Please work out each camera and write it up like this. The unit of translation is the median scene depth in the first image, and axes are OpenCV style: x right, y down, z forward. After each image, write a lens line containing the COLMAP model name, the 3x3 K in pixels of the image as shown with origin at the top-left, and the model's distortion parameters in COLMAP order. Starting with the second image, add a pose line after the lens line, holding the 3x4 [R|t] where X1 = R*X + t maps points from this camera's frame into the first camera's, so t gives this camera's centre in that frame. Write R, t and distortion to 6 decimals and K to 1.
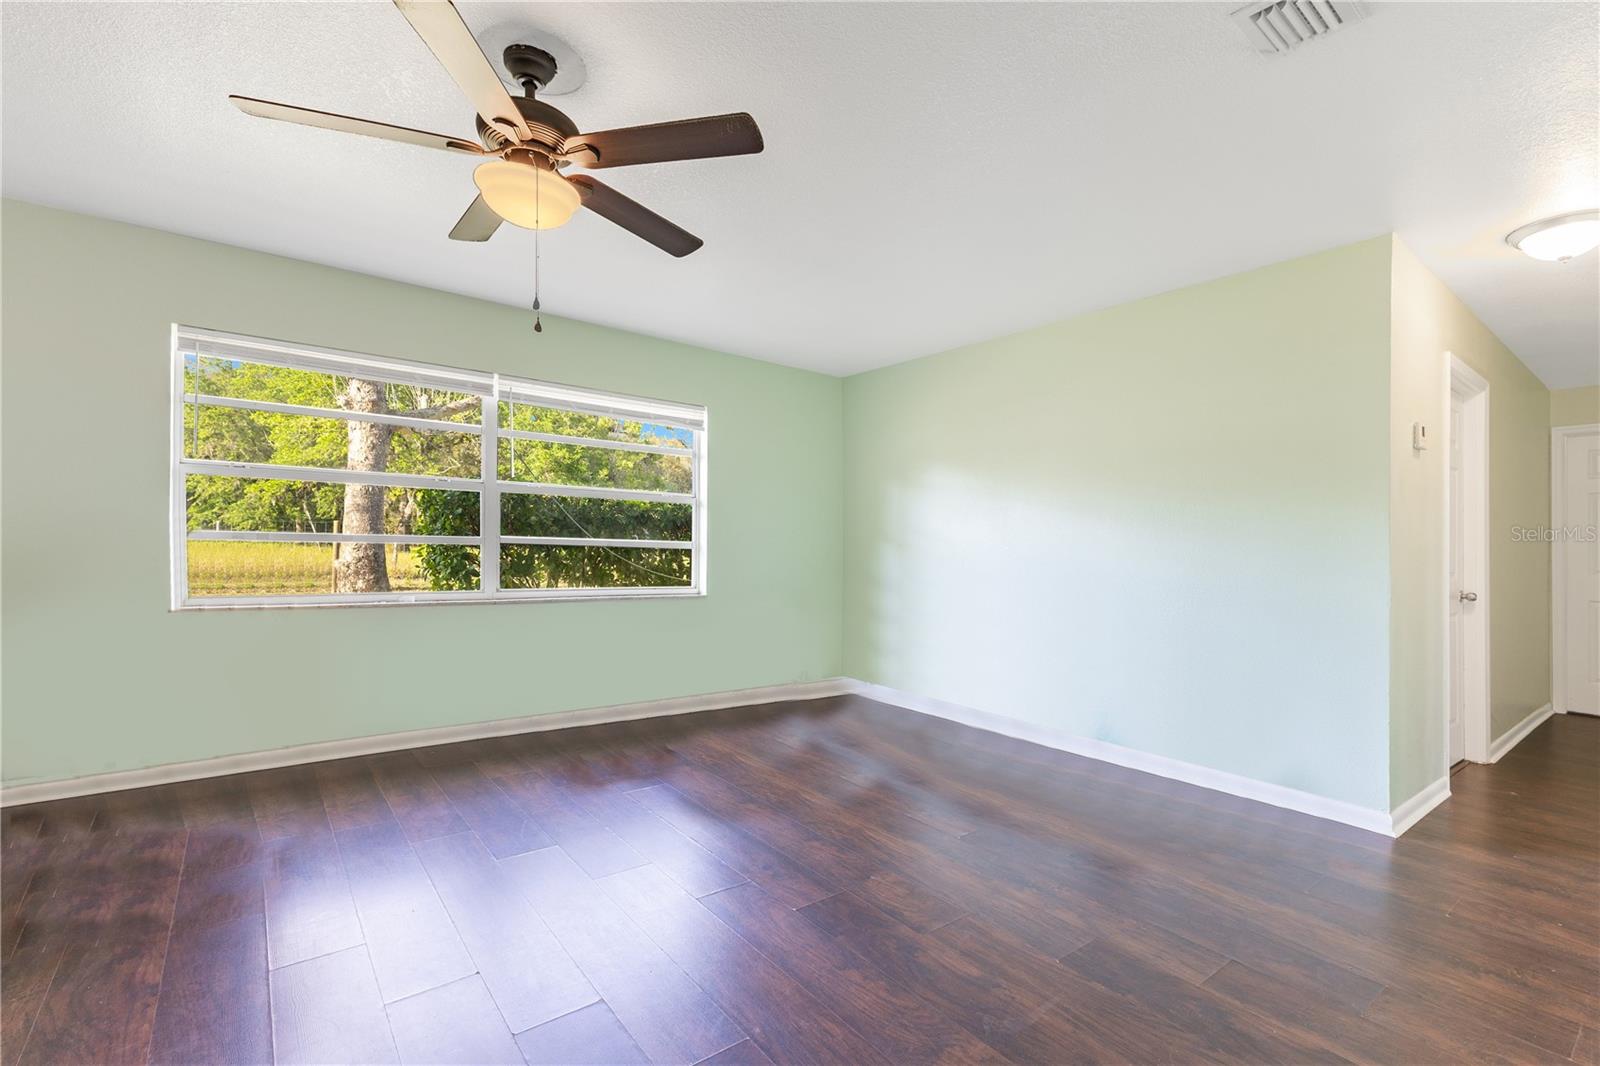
lens RADIAL K [[719.4, 0, 777.7], [0, 719.4, 543.9], [0, 0, 1]] dist [0.010240, -0.000096]
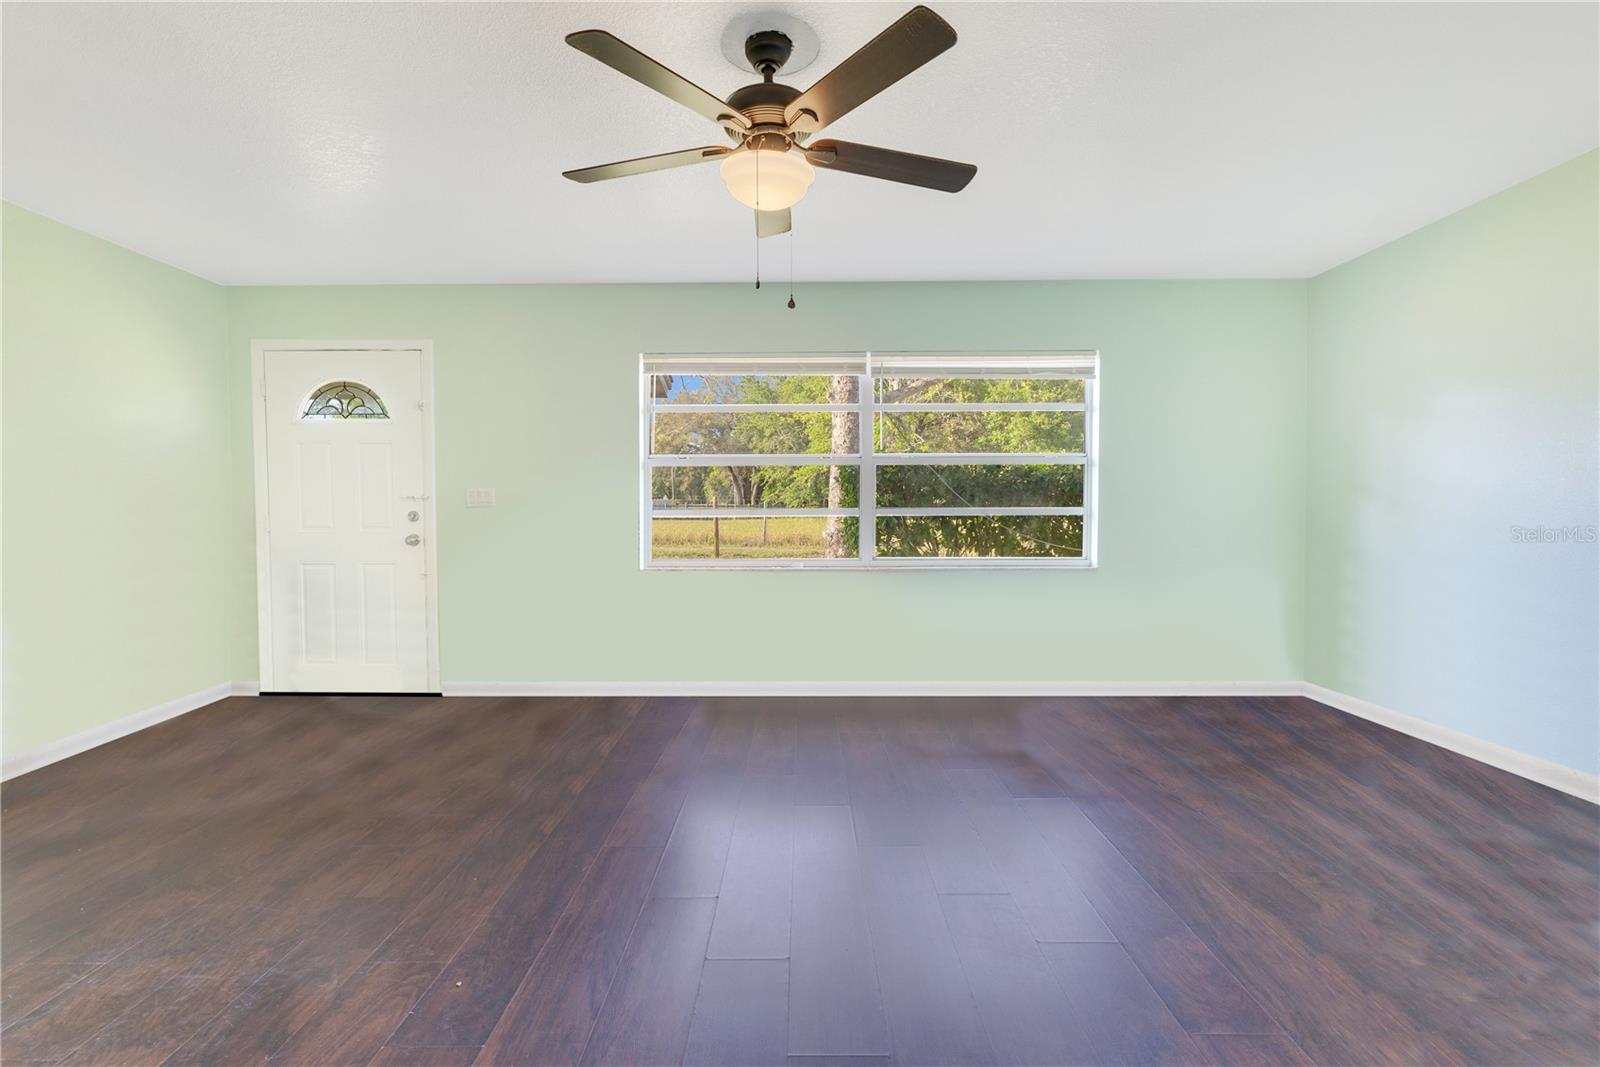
lens RADIAL K [[719.4, 0, 777.7], [0, 719.4, 544.4], [0, 0, 1]] dist [0.010240, -0.000096]
pose [[0.789912, 0.004187, -0.613206, 0.129386], [0.022076, 0.999134, 0.035260, 0.003469], [0.612823, -0.041390, 0.789135, 0.070605]]
